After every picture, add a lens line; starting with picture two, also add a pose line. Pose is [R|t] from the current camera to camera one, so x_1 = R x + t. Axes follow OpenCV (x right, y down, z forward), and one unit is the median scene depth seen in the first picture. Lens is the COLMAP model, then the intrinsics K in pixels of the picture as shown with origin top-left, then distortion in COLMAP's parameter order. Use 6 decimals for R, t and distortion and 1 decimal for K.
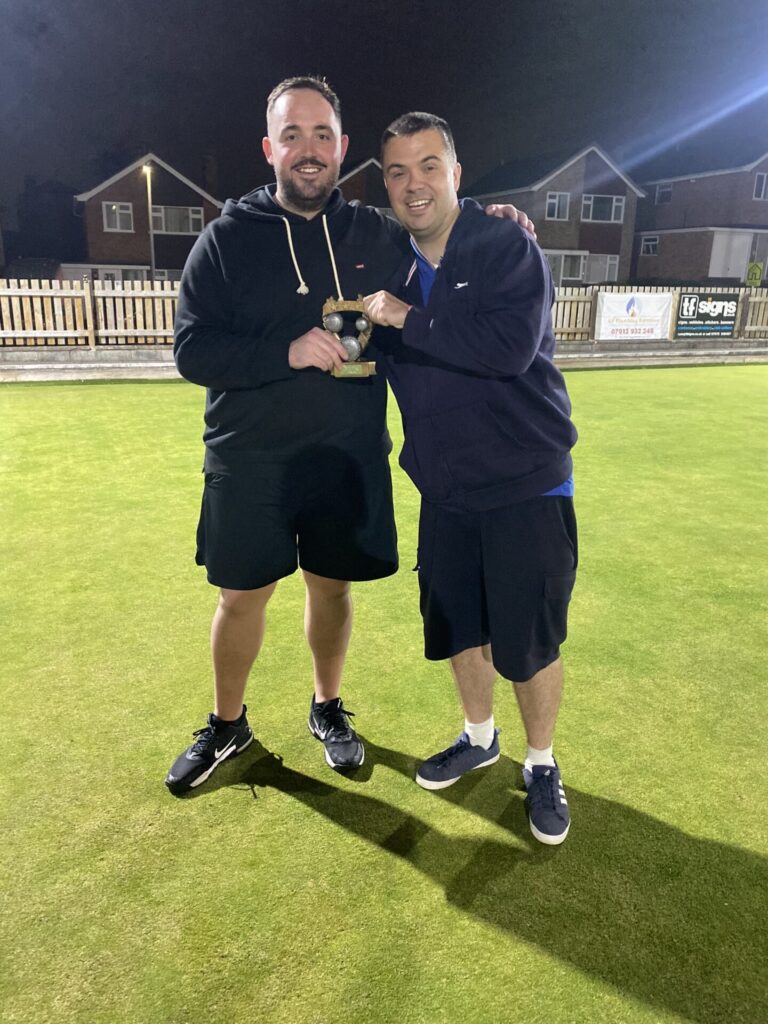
lens RADIAL K [[789.6, 0, 376.9], [0, 789.6, 505.3], [0, 0, 1]] dist [0.020055, -0.019896]
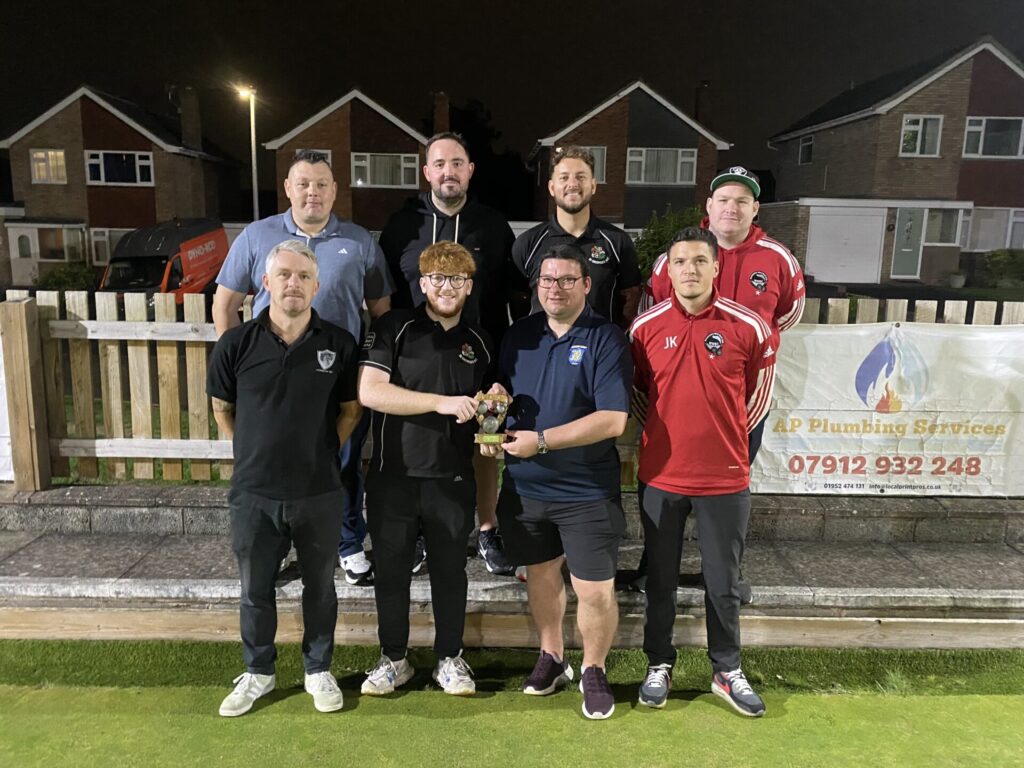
lens RADIAL K [[789.6, 0, 508.0], [0, 789.6, 380.8], [0, 0, 1]] dist [0.020055, -0.019896]
pose [[0.948331, 0.059832, -0.311591, 0.257023], [-0.090730, 0.992189, -0.085615, -0.193156], [0.304034, 0.109462, 0.946352, 0.640161]]
